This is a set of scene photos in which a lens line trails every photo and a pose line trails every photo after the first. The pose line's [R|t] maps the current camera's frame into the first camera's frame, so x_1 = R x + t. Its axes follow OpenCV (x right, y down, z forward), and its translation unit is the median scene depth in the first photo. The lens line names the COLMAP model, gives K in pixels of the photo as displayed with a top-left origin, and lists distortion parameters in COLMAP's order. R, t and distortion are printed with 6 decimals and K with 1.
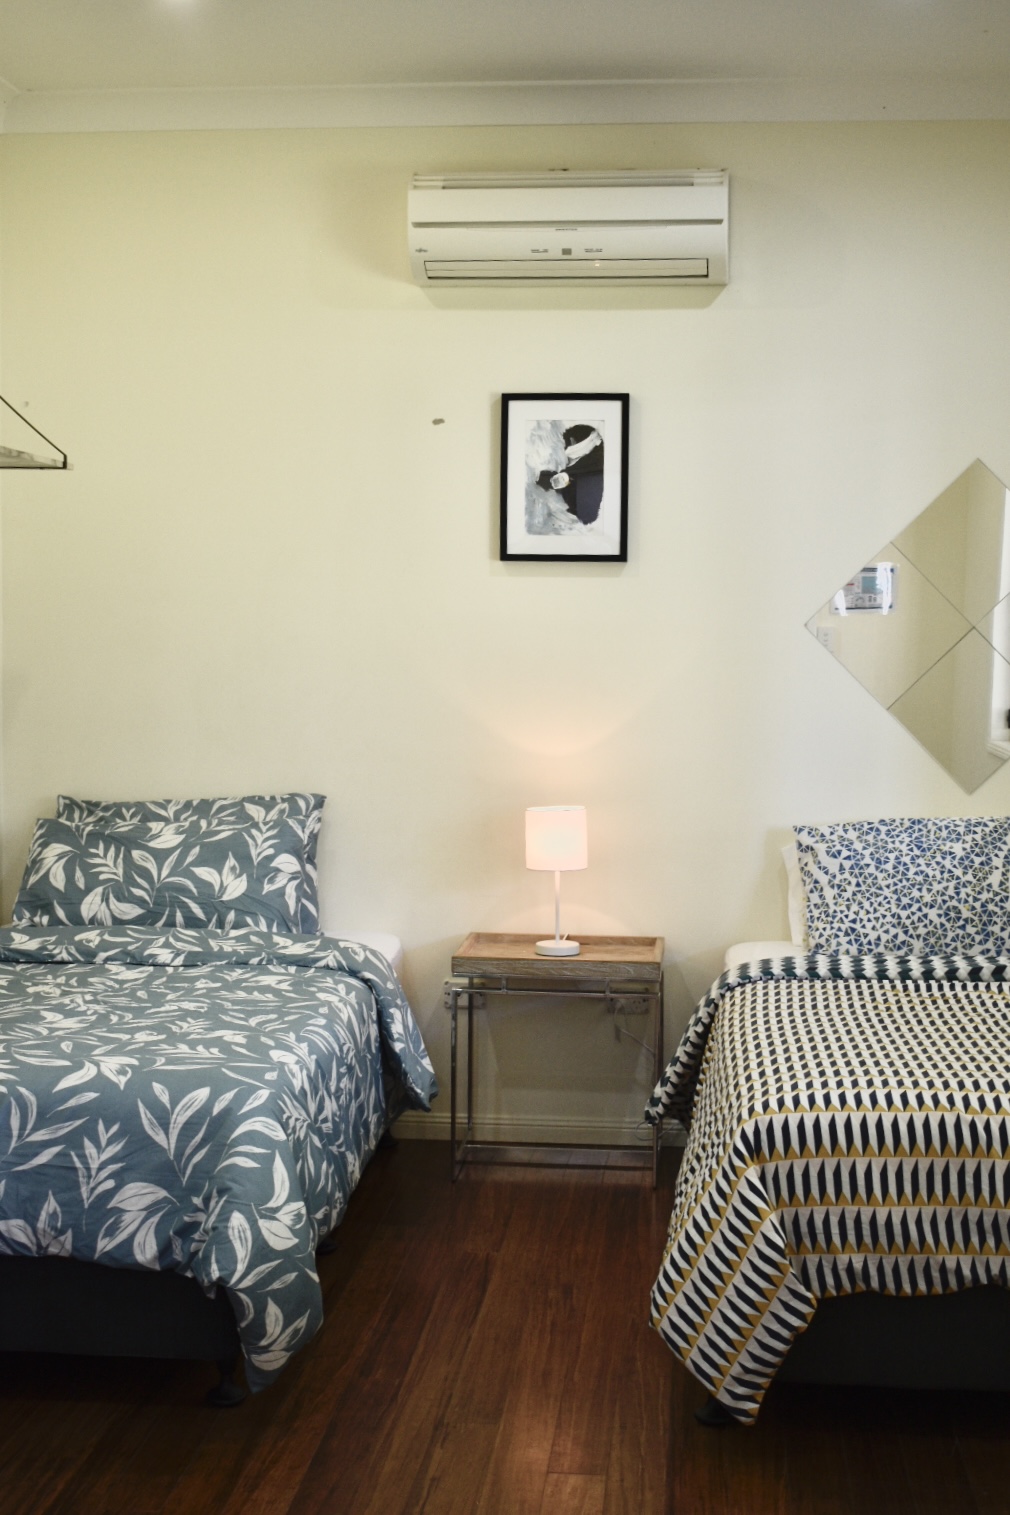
lens RADIAL K [[2039.6, 0, 506.5], [0, 2039.6, 763.8], [0, 0, 1]] dist [-0.016617, 0.000000]
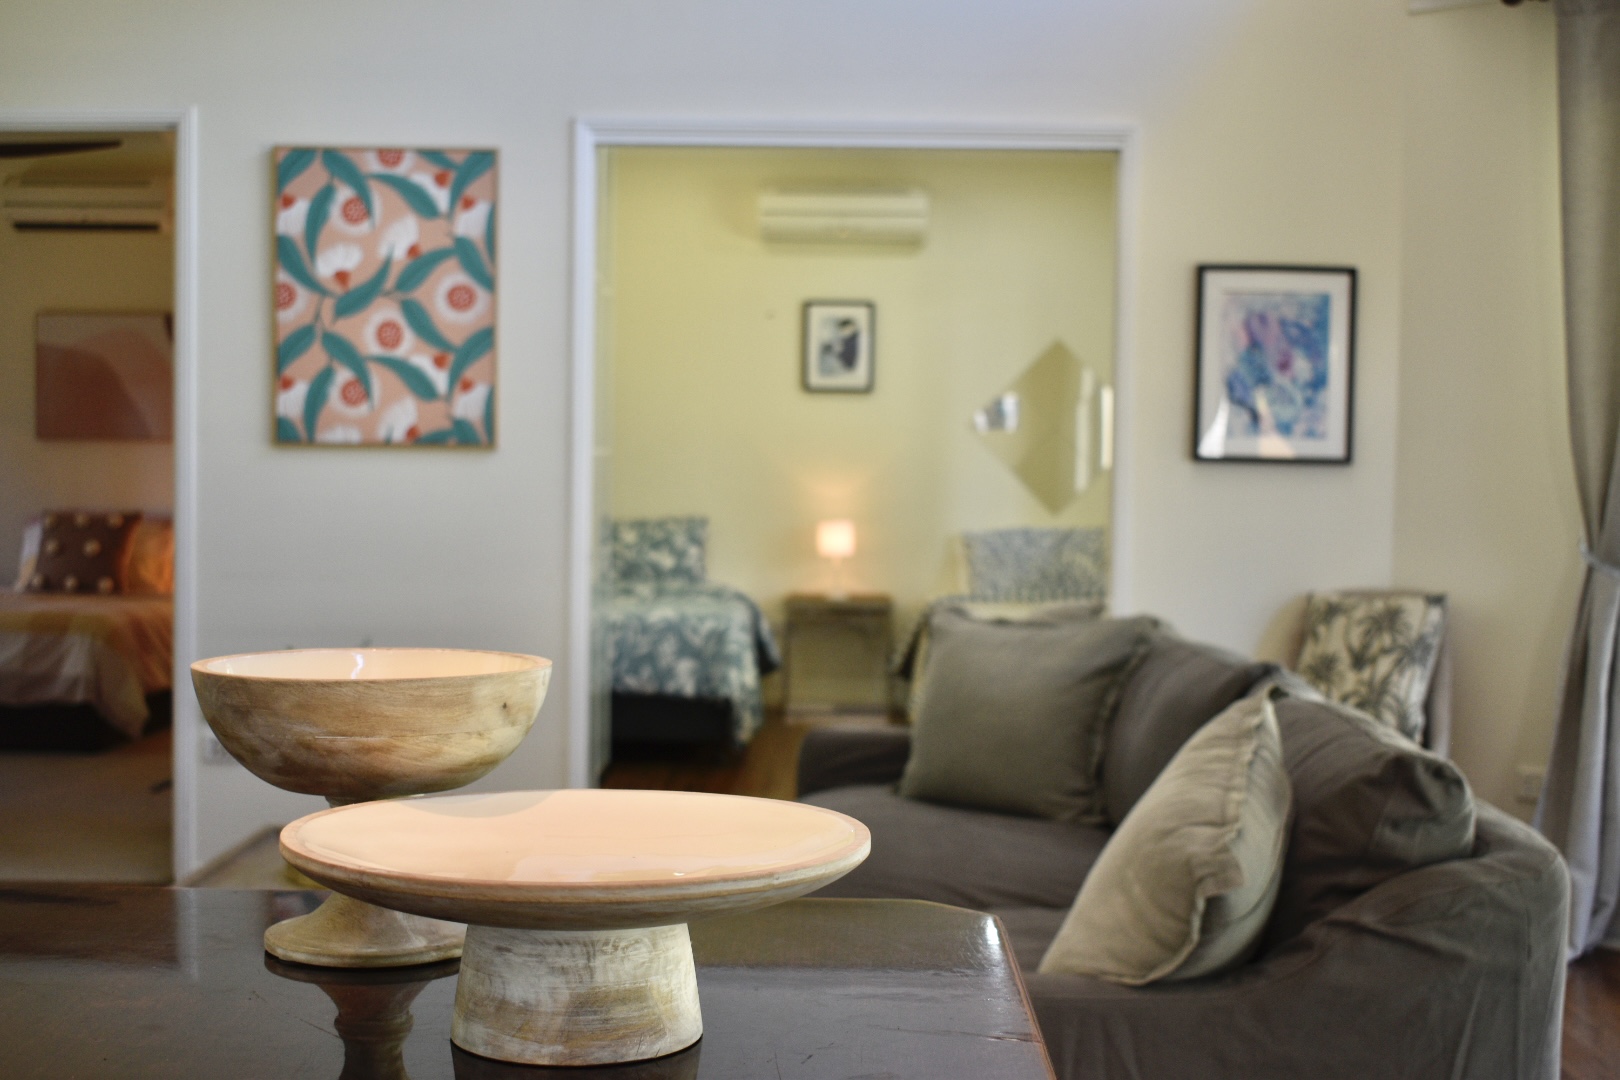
lens RADIAL K [[2181.0, 0, 810.3], [0, 2181.0, 534.2], [0, 0, 1]] dist [-0.016617, 0.000000]
pose [[0.995964, 0.003649, 0.089680, -0.179165], [-0.000442, 0.999361, -0.035748, 0.104661], [-0.089753, 0.035564, 0.995329, -0.997159]]
